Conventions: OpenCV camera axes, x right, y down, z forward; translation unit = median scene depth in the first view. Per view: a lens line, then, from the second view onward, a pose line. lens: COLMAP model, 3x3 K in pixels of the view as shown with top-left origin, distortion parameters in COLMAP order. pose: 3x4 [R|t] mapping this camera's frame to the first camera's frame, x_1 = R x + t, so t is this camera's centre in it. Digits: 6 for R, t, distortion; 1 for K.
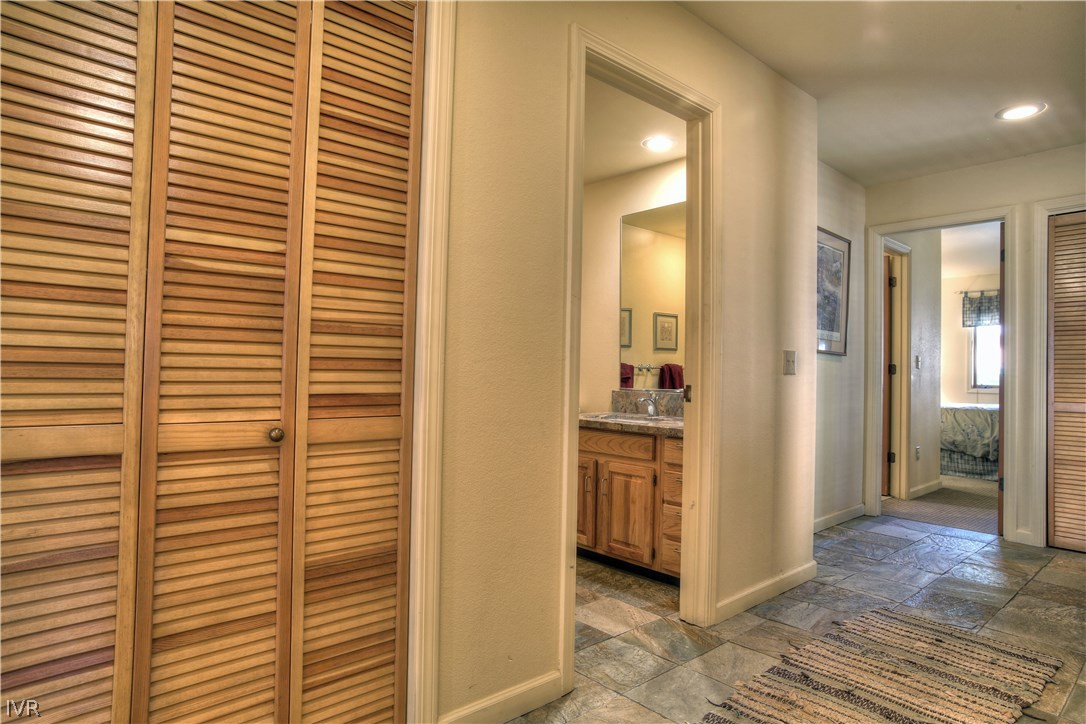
lens RADIAL K [[618.9, 0, 555.9], [0, 618.9, 358.4], [0, 0, 1]] dist [-0.101899, 0.077071]
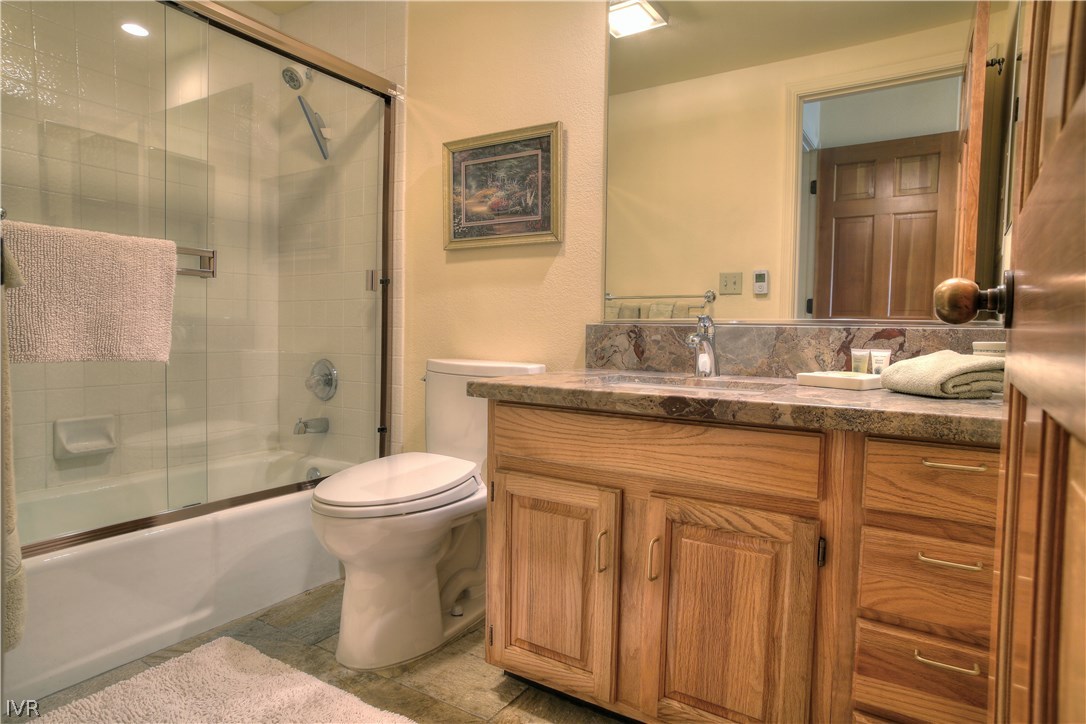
lens RADIAL K [[618.9, 0, 555.9], [0, 618.9, 358.4], [0, 0, 1]] dist [-0.101899, 0.077071]
pose [[0.960973, -0.018750, 0.276005, -0.076588], [-0.001118, 0.997429, 0.071652, 0.047539], [-0.276639, -0.069164, 0.958482, 0.589804]]
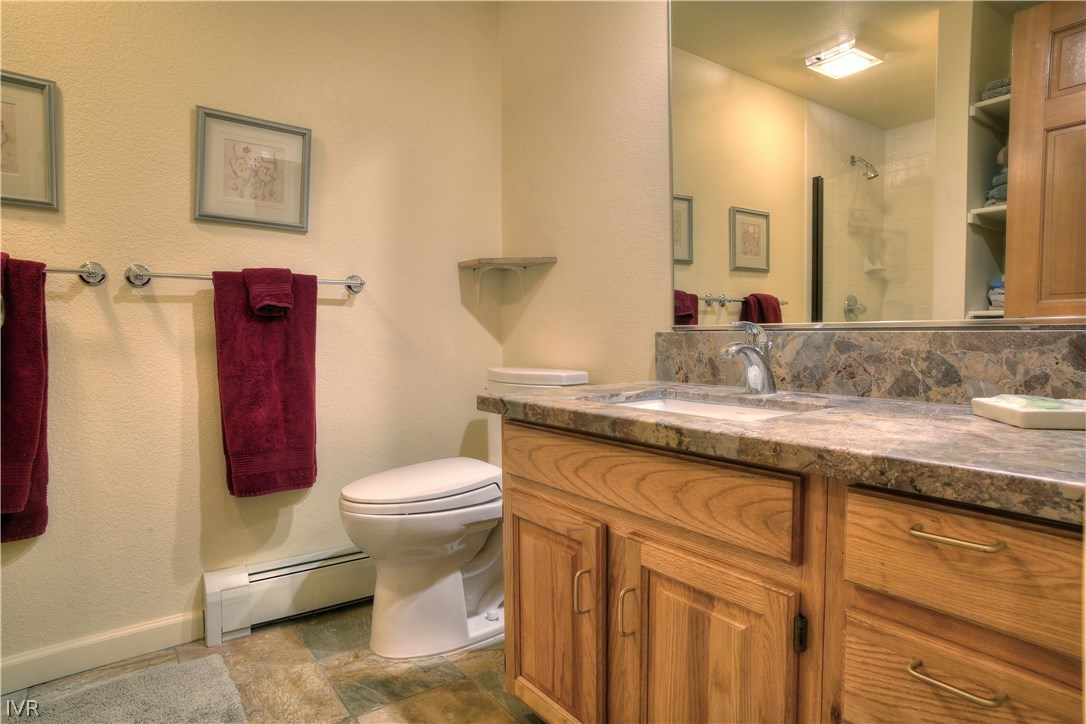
lens RADIAL K [[618.9, 0, 555.9], [0, 618.9, 358.4], [0, 0, 1]] dist [-0.101899, 0.077071]
pose [[0.995870, -0.020932, -0.088345, 0.064793], [0.026362, 0.997804, 0.060757, 0.045910], [0.086880, -0.062835, 0.994235, 0.609210]]
